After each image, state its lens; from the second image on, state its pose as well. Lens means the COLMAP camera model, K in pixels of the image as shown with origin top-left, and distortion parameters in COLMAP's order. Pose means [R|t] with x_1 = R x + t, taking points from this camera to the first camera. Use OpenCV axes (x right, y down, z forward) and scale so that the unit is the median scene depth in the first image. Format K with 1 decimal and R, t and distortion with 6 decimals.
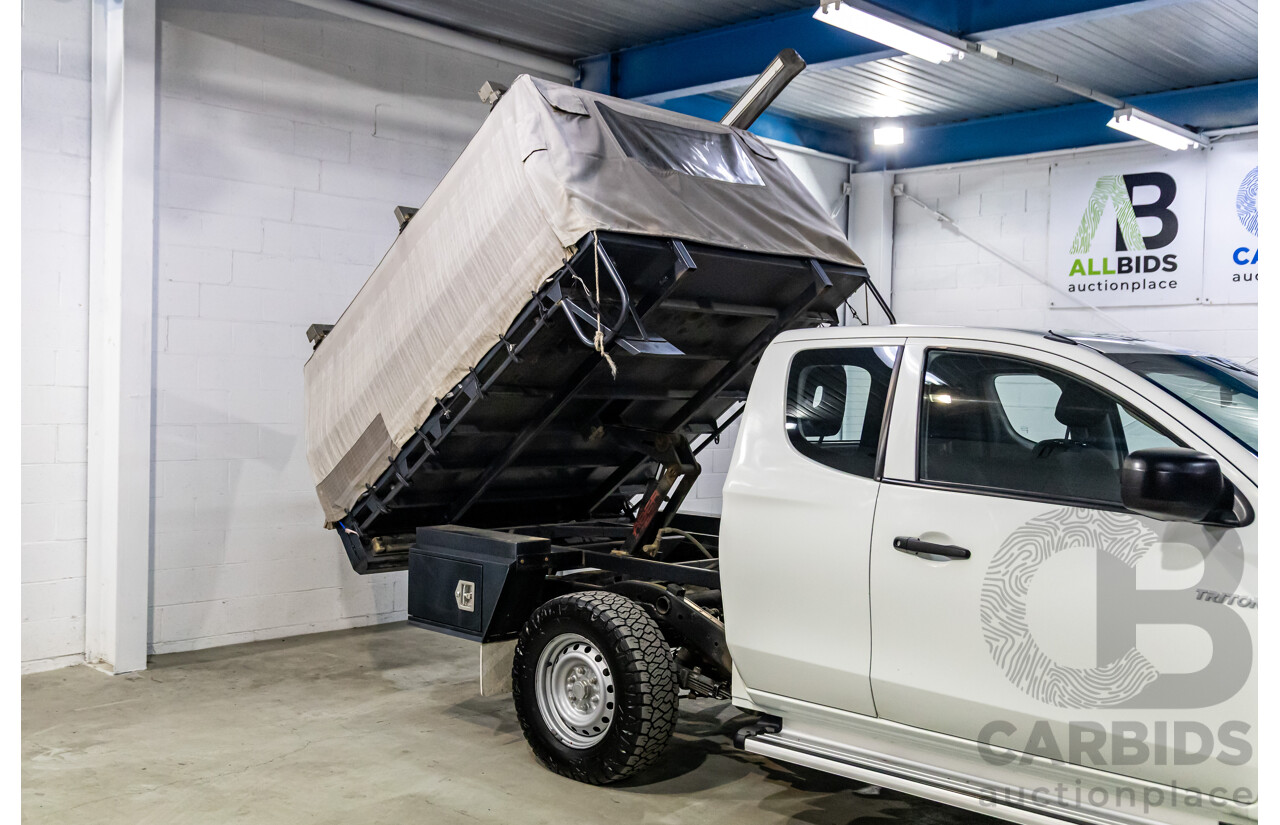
lens RADIAL K [[1304.5, 0, 621.4], [0, 1304.5, 388.3], [0, 0, 1]] dist [0.020578, 0.021875]
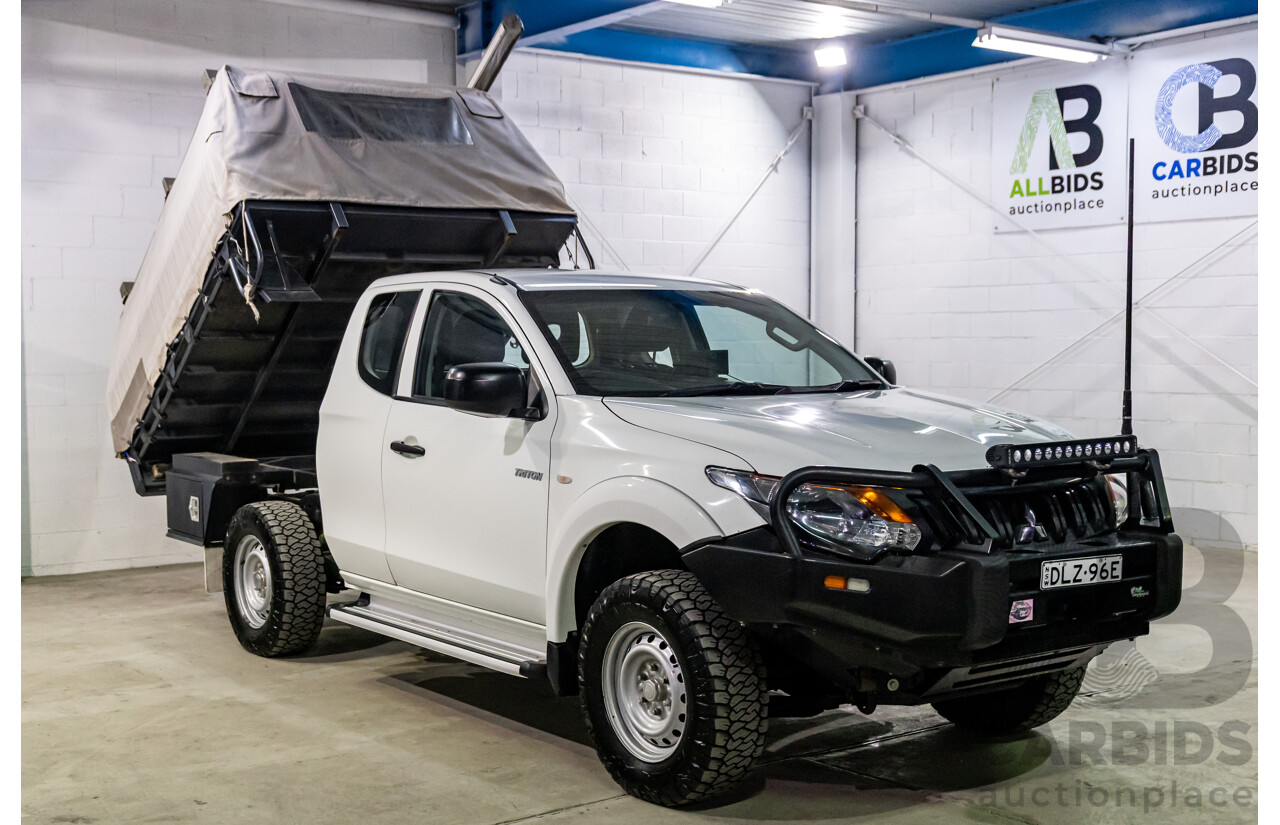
lens RADIAL K [[1576.2, 0, 640.0], [0, 1576.2, 412.5], [0, 0, 1]] dist [0.021362, 0.072337]
pose [[0.986226, -0.020972, -0.164068, 0.443855], [0.029034, 0.998478, 0.046897, 0.013004], [0.162835, -0.051014, 0.985334, -0.298326]]
